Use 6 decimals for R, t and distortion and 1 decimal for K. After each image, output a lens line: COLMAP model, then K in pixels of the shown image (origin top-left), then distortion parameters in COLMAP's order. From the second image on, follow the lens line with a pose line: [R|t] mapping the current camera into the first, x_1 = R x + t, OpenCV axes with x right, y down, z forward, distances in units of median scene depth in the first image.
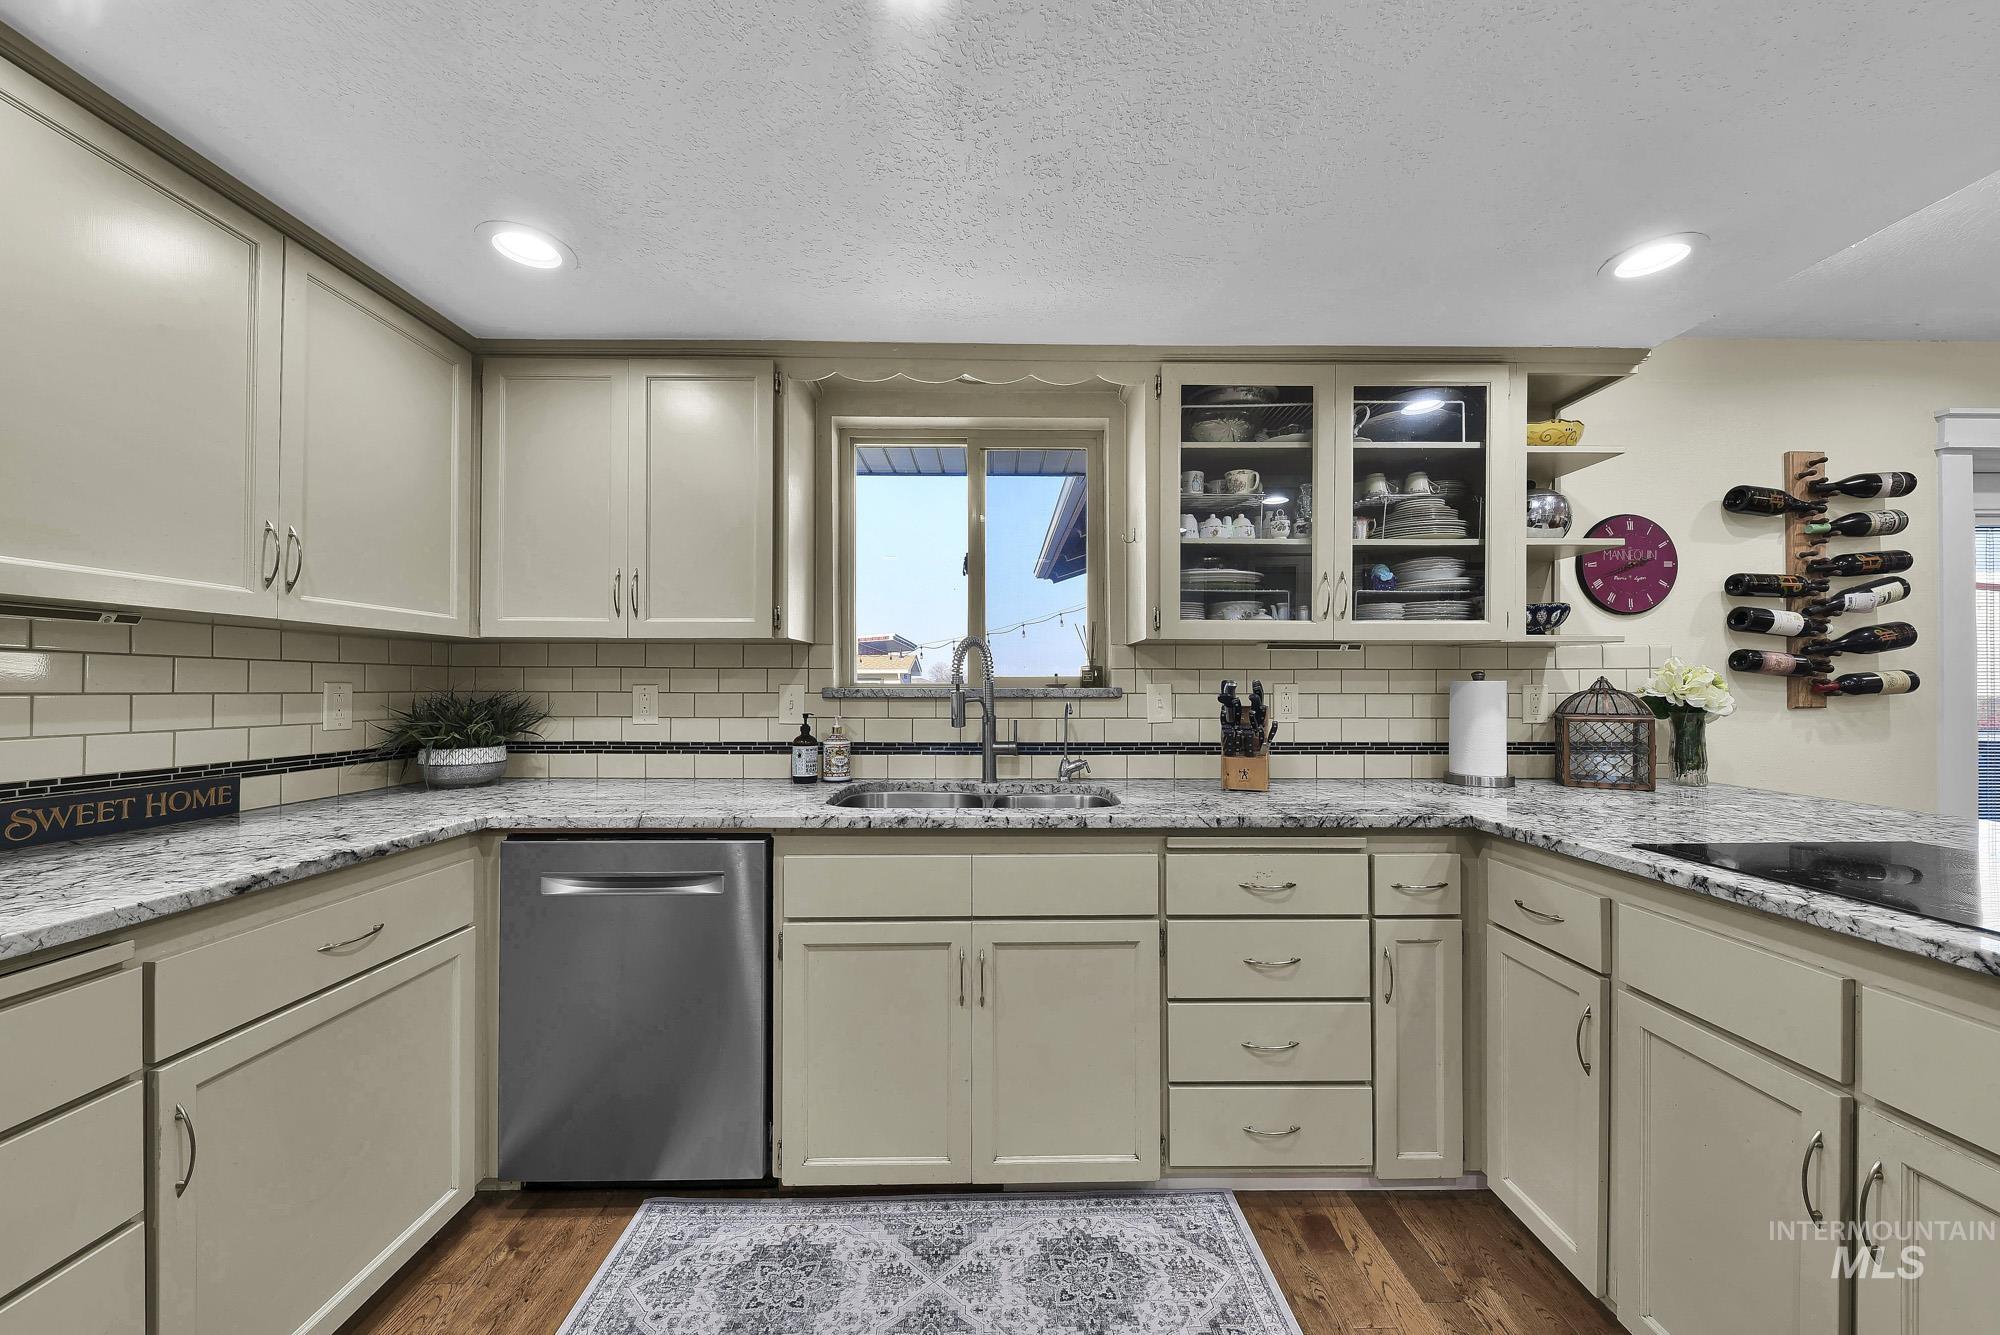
lens RADIAL K [[708.5, 0, 1001.5], [0, 708.5, 686.0], [0, 0, 1]] dist [0.009523, -0.006624]
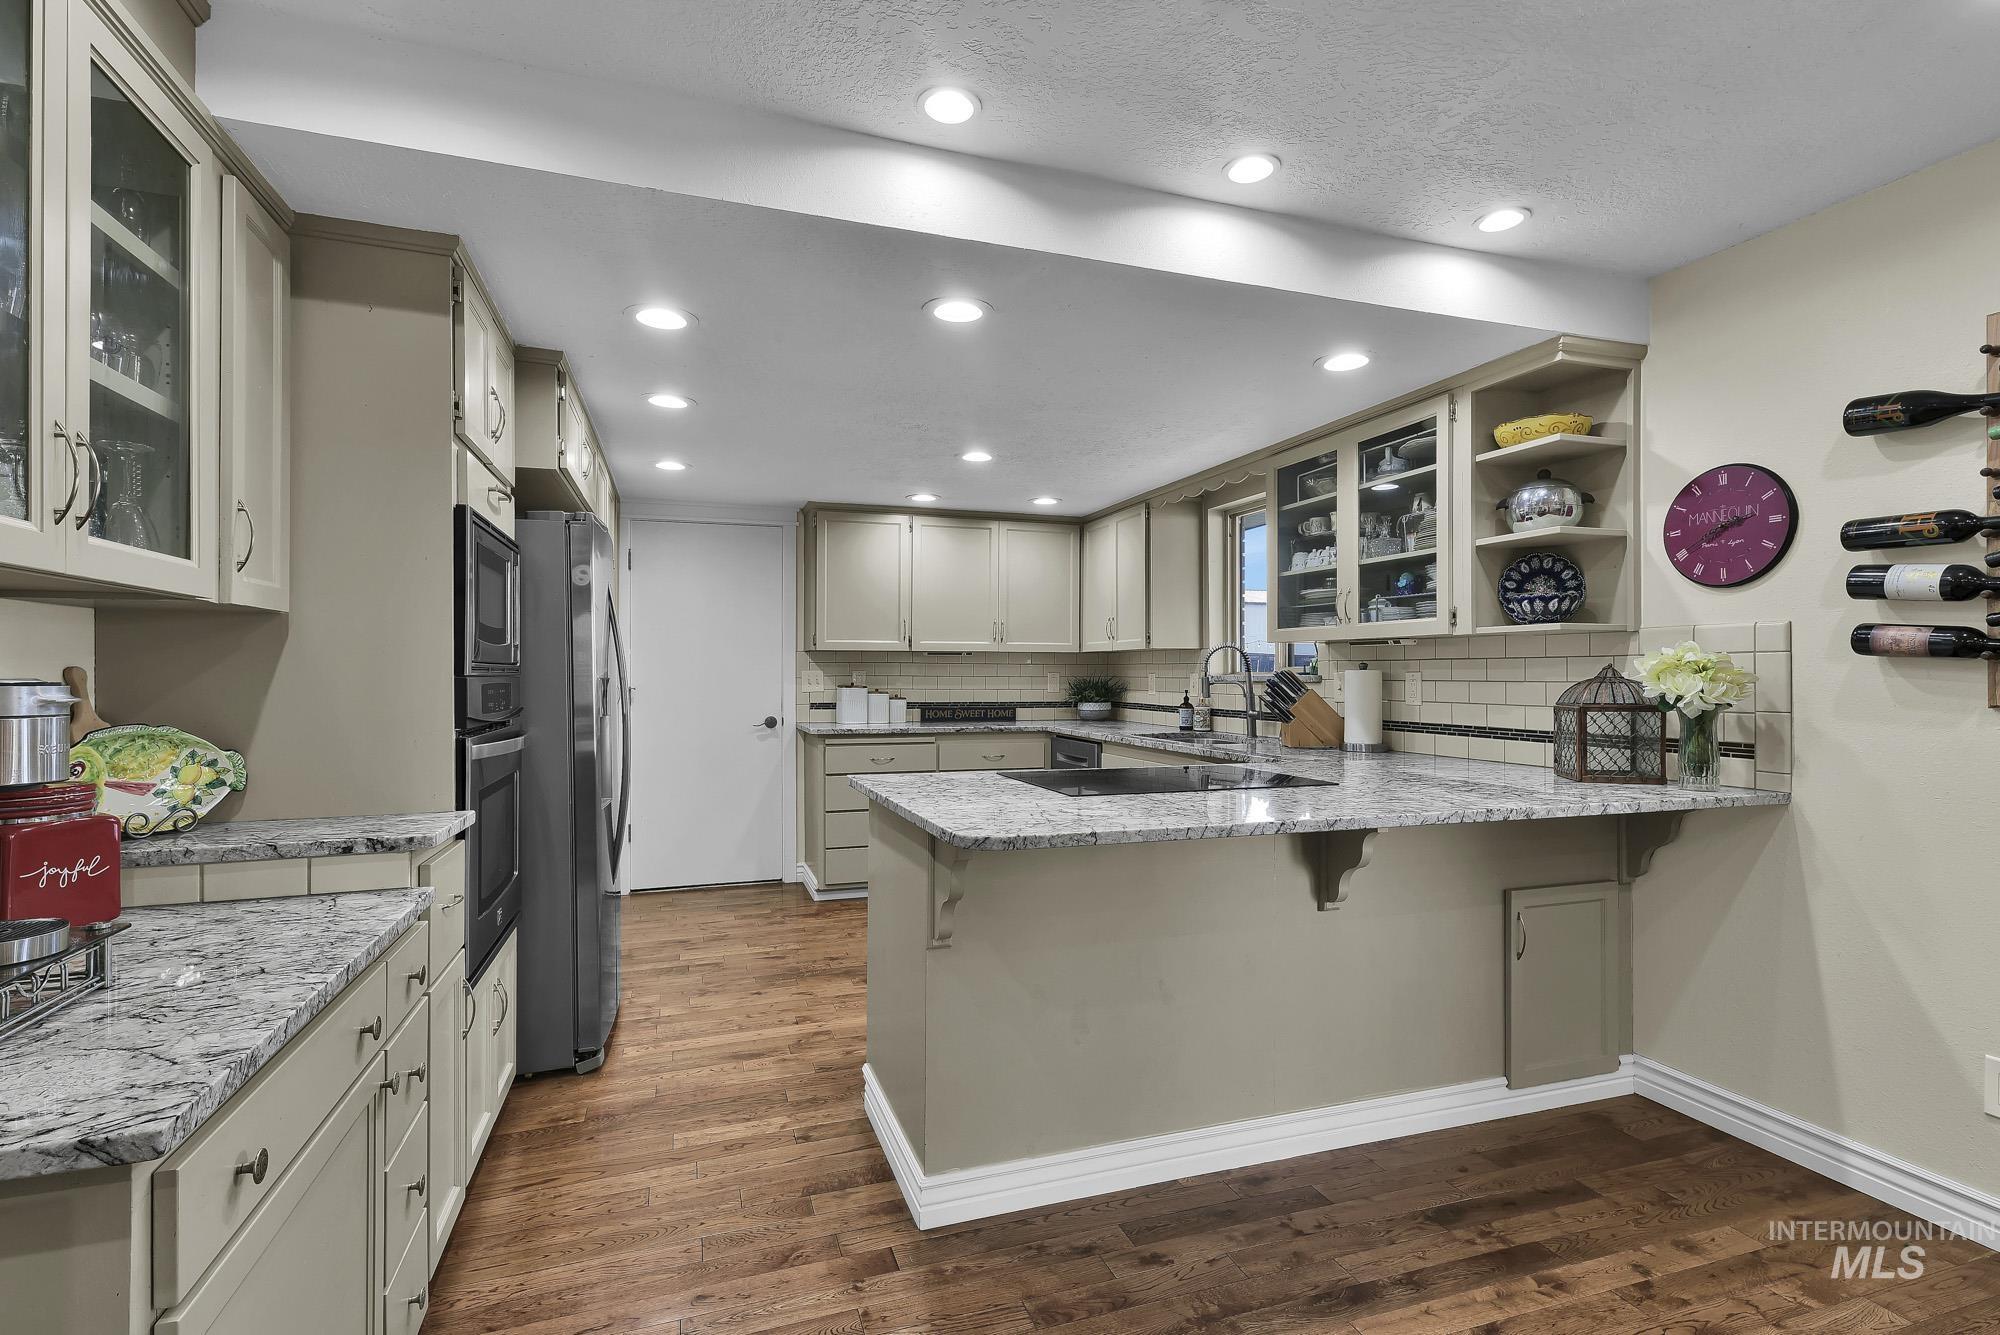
lens RADIAL K [[930.5, 0, 1000.5], [0, 930.5, 676.2], [0, 0, 1]] dist [0.001365, 0.000382]
pose [[0.314497, 0.002519, -0.949255, 1.901652], [0.001695, 0.999993, 0.003215, -0.002737], [0.949257, -0.002620, 0.314491, -0.153443]]
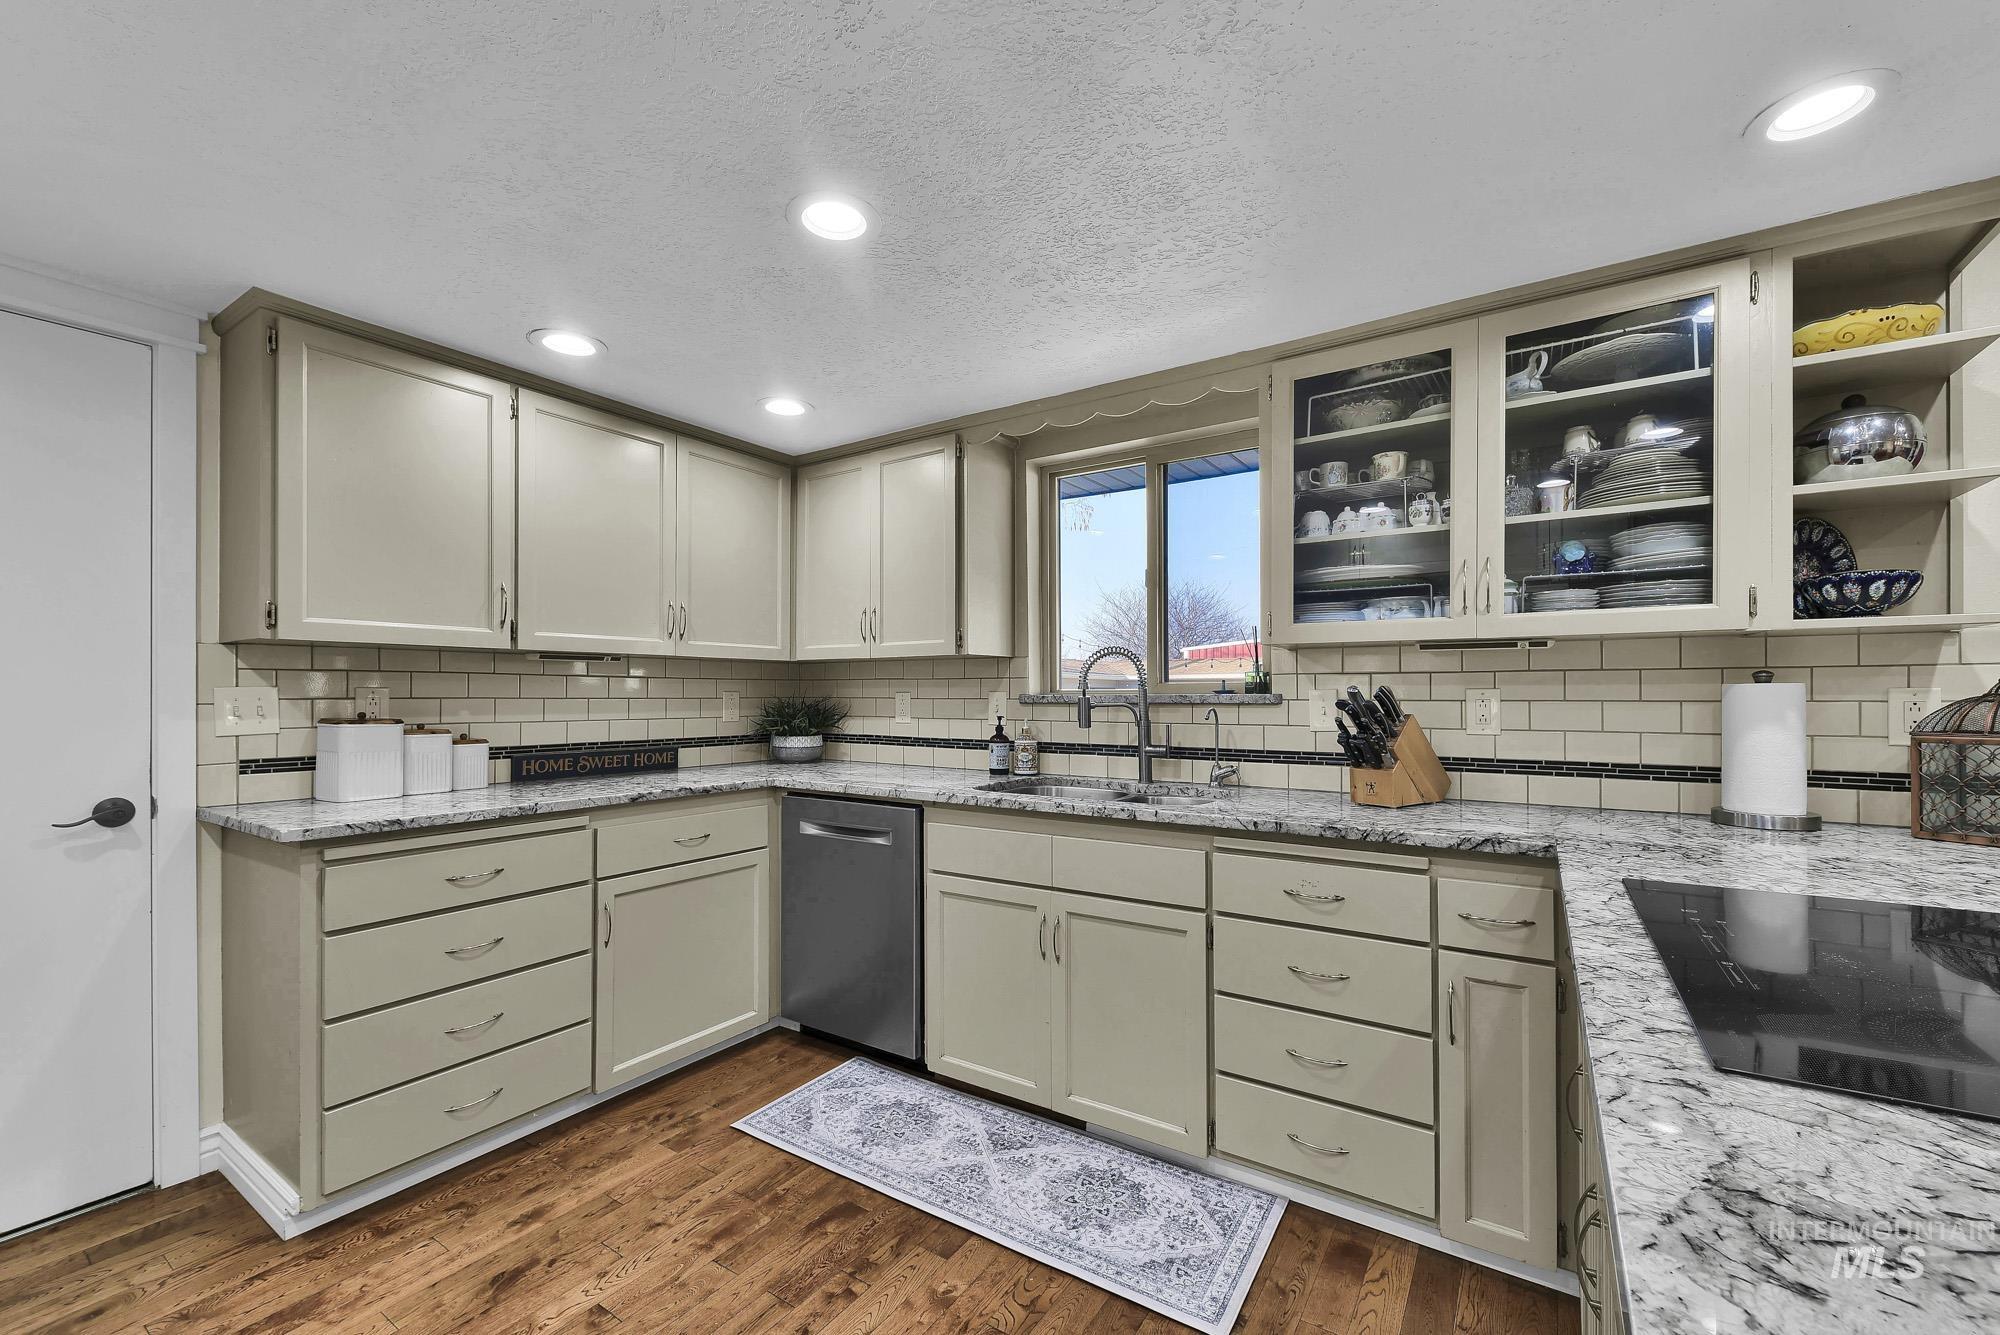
lens RADIAL K [[805.0, 0, 1002.1], [0, 805.0, 698.2], [0, 0, 1]] dist [-0.000254, -0.000095]
pose [[0.827107, 0.000824, -0.562044, 0.539217], [0.002897, 0.999979, 0.005730, 0.000970], [0.562037, -0.006367, 0.827088, -0.132672]]
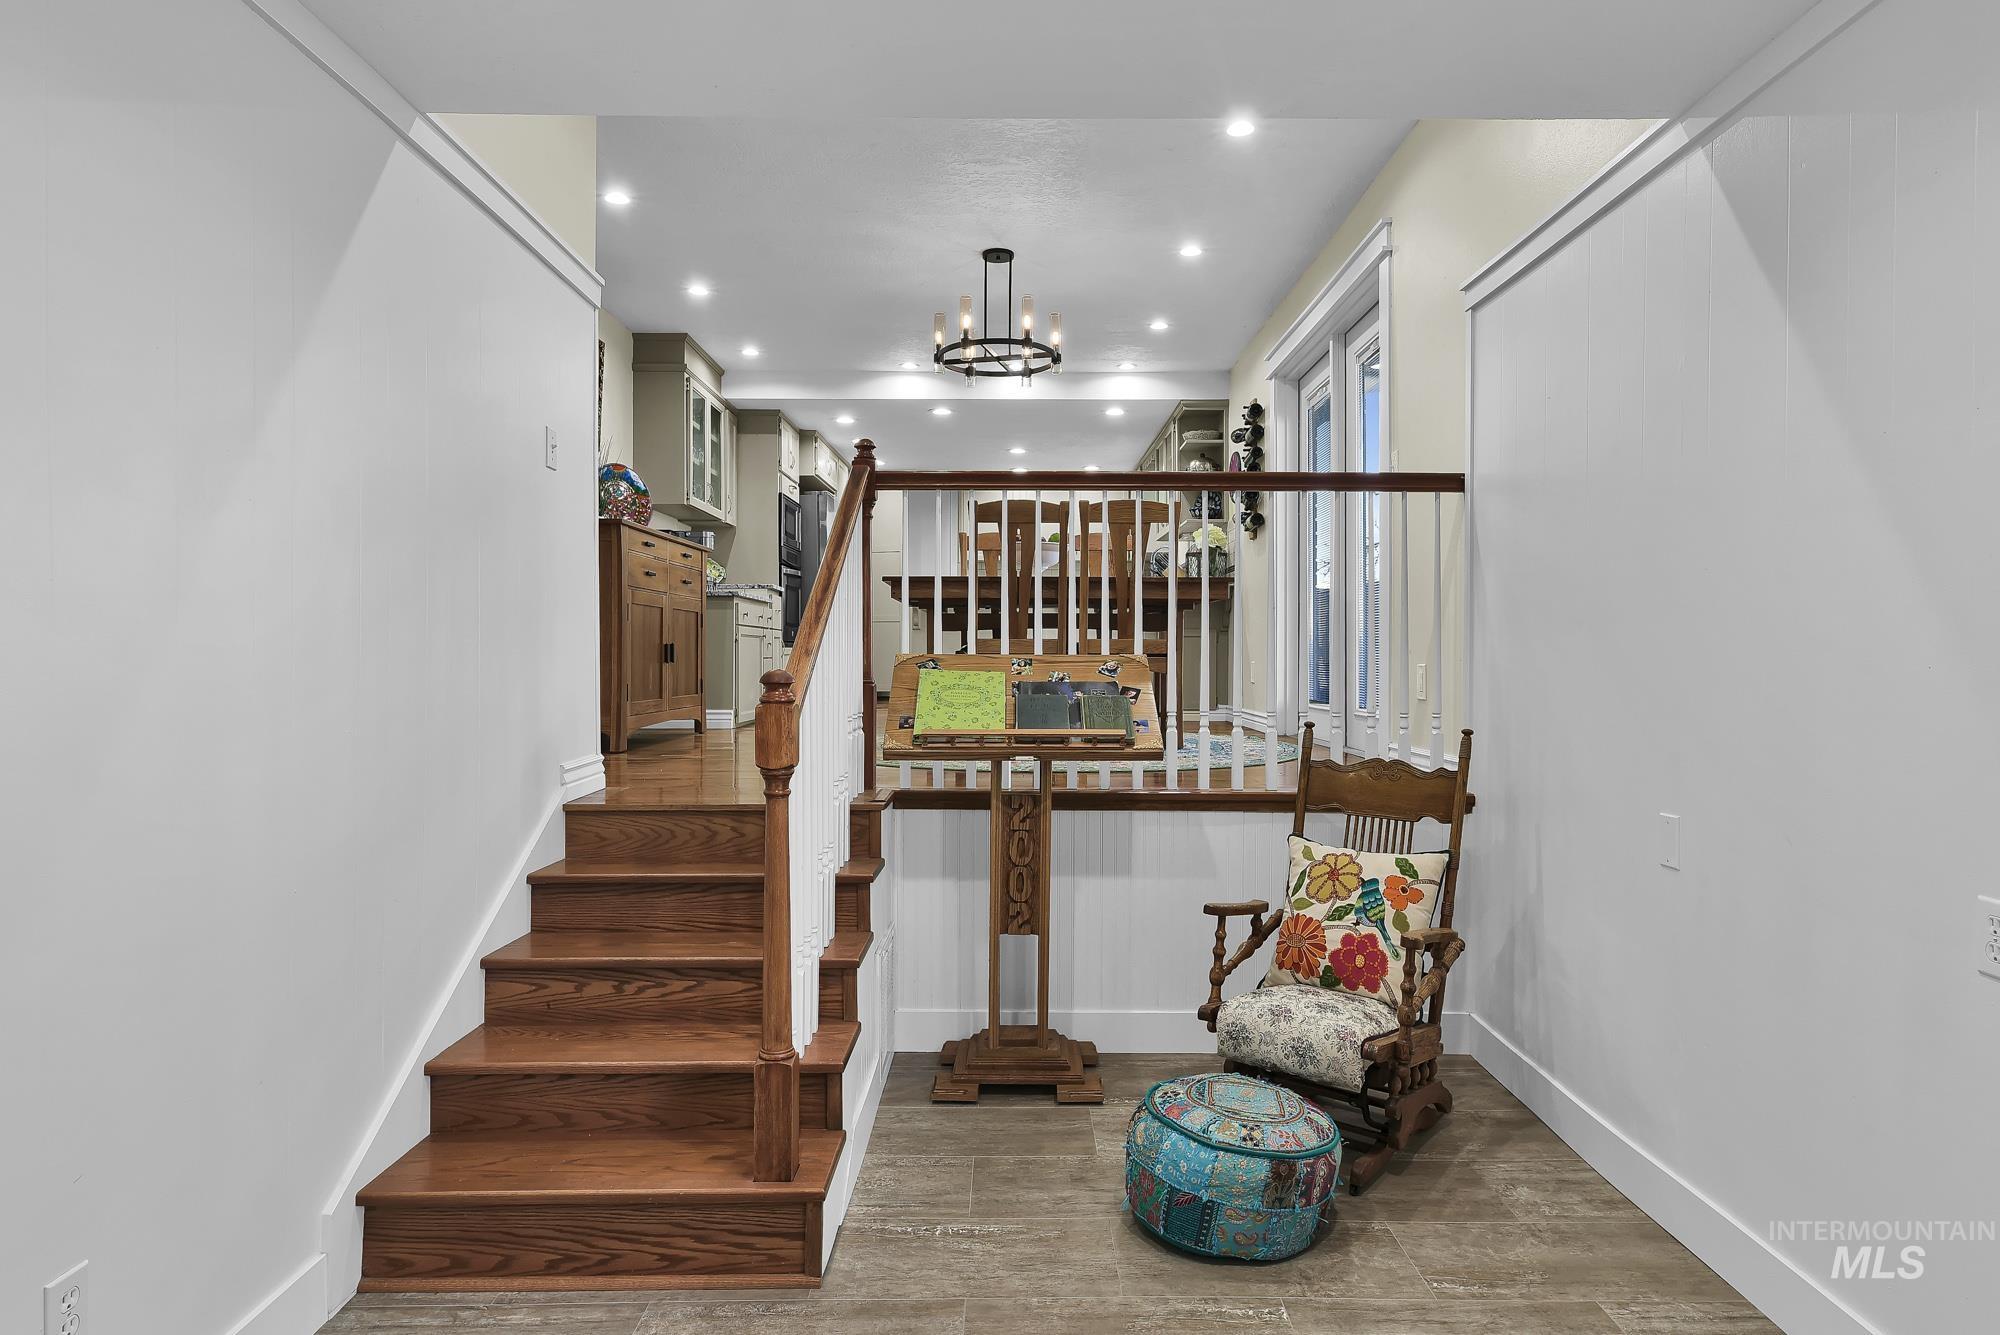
lens RADIAL K [[1098.4, 0, 1035.6], [0, 1098.4, 666.9], [0, 0, 1]] dist [0.001088, 0.001368]
pose [[0.009277, 0.012508, -0.999879, 4.632482], [0.003155, 0.999916, 0.012538, 0.380144], [0.999952, -0.003271, 0.009237, 0.466984]]
